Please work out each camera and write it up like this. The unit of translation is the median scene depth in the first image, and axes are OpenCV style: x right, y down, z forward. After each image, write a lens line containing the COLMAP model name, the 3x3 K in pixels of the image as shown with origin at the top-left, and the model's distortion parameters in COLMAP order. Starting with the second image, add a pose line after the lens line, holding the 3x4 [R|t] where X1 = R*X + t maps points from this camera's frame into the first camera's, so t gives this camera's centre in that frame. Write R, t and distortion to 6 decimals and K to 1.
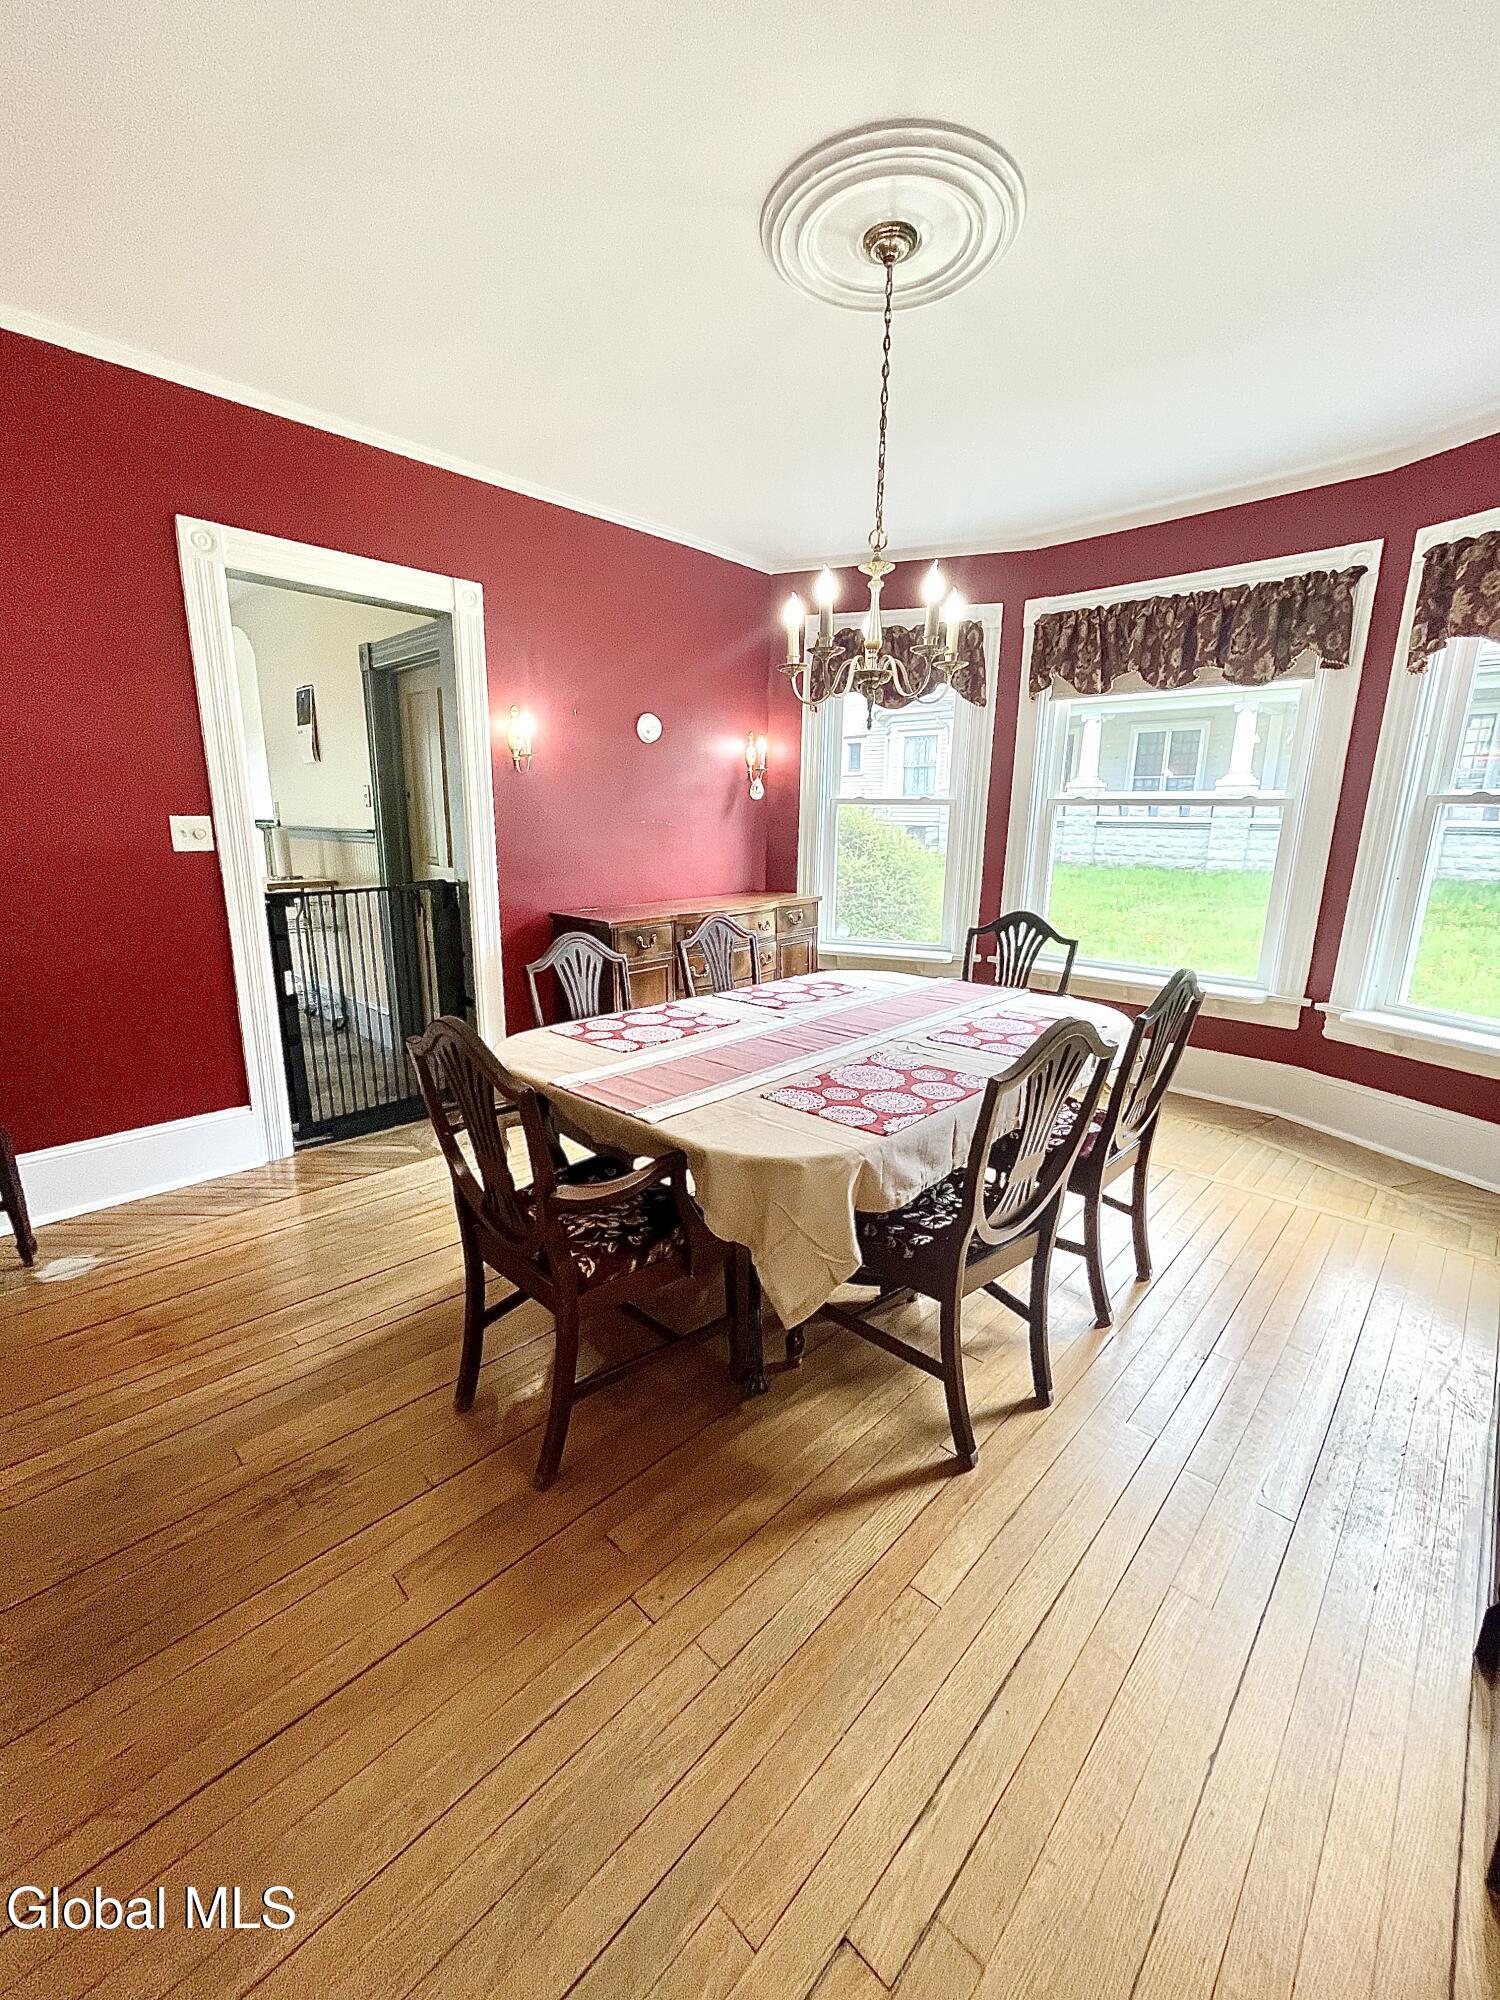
lens RADIAL K [[806.0, 0, 745.1], [0, 806.0, 1001.6], [0, 0, 1]] dist [-0.002964, -0.000140]
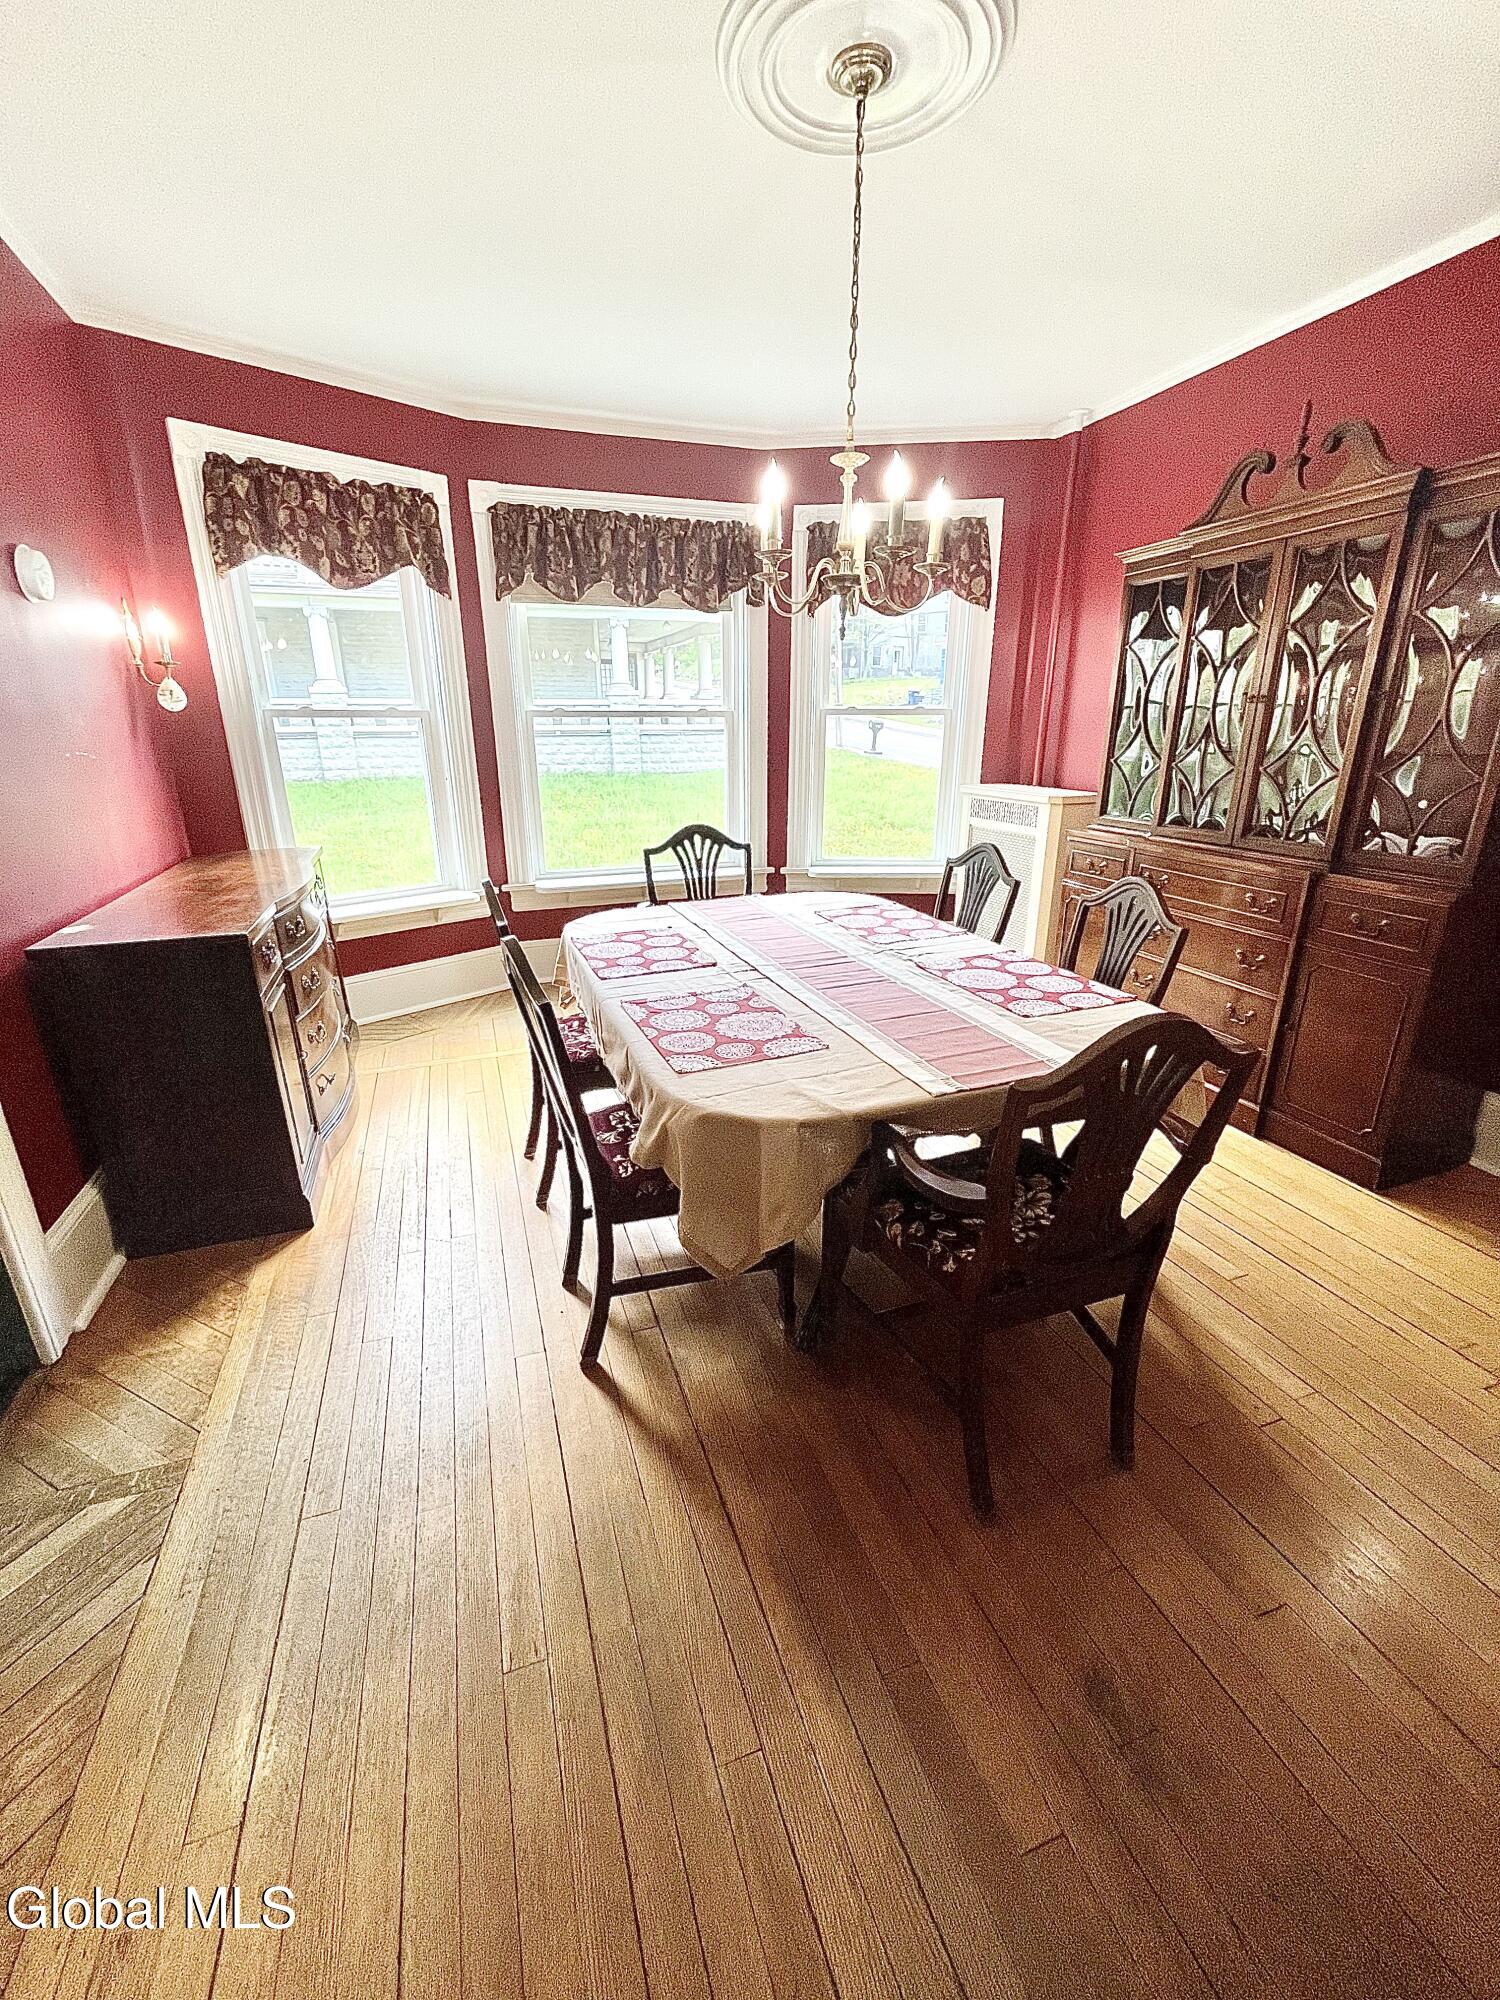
lens RADIAL K [[806.0, 0, 744.1], [0, 806.0, 996.0], [0, 0, 1]] dist [-0.002964, -0.000140]
pose [[0.451785, -0.298450, 0.840725, -0.507088], [0.213615, 0.951158, 0.222861, -0.108109], [-0.866175, 0.078906, 0.493473, 0.412136]]
